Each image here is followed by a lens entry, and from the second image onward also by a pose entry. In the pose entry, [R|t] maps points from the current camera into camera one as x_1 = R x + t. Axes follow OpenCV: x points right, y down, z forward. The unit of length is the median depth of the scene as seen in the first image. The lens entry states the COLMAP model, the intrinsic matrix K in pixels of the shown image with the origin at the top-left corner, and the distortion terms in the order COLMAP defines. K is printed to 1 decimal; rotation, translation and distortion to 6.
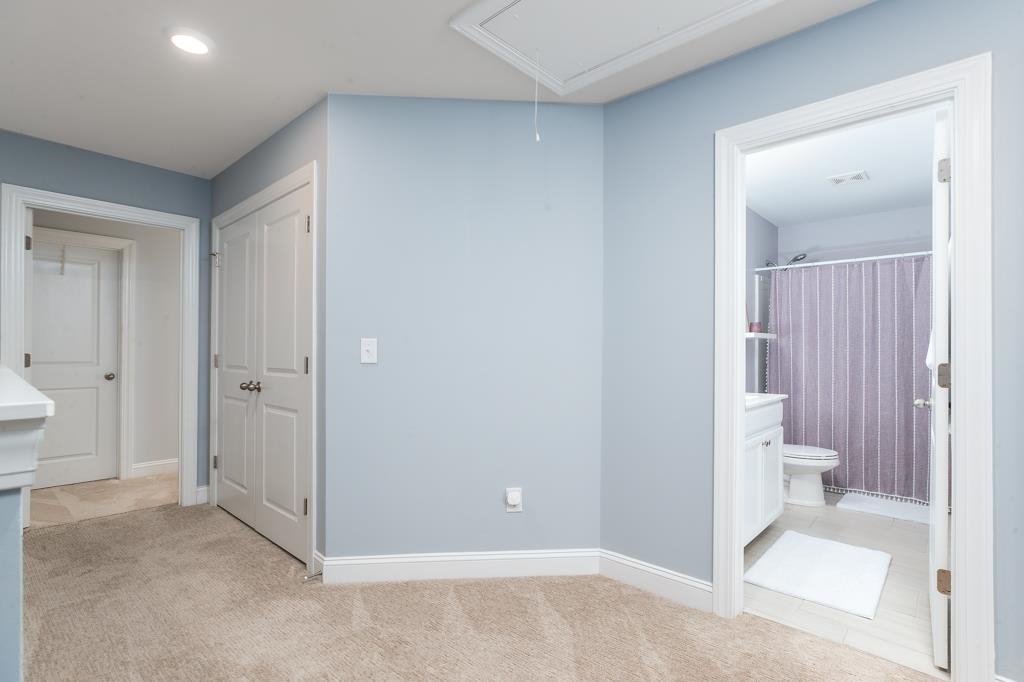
lens RADIAL K [[489.2, 0, 521.5], [0, 489.2, 347.0], [0, 0, 1]] dist [-0.018039, -0.000184]
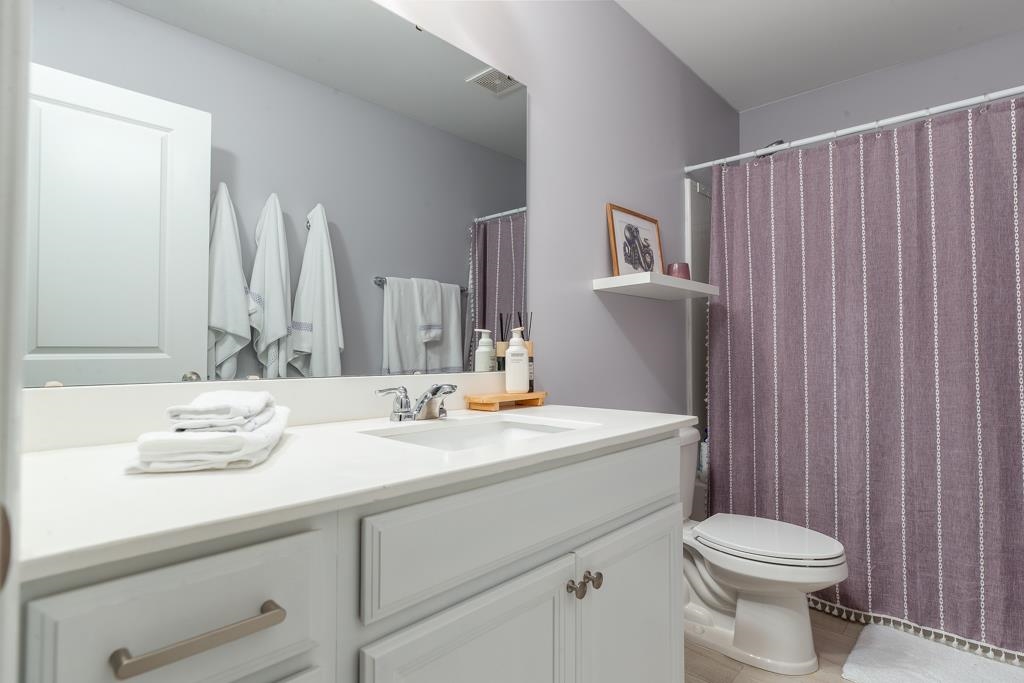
lens RADIAL K [[519.1, 0, 507.2], [0, 519.1, 334.2], [0, 0, 1]] dist [-0.012915, 0.002052]
pose [[0.999726, 0.000210, -0.023415, 0.342230], [-0.000837, 0.999640, -0.026803, 0.039805], [0.023401, 0.026815, 0.999366, 0.499341]]
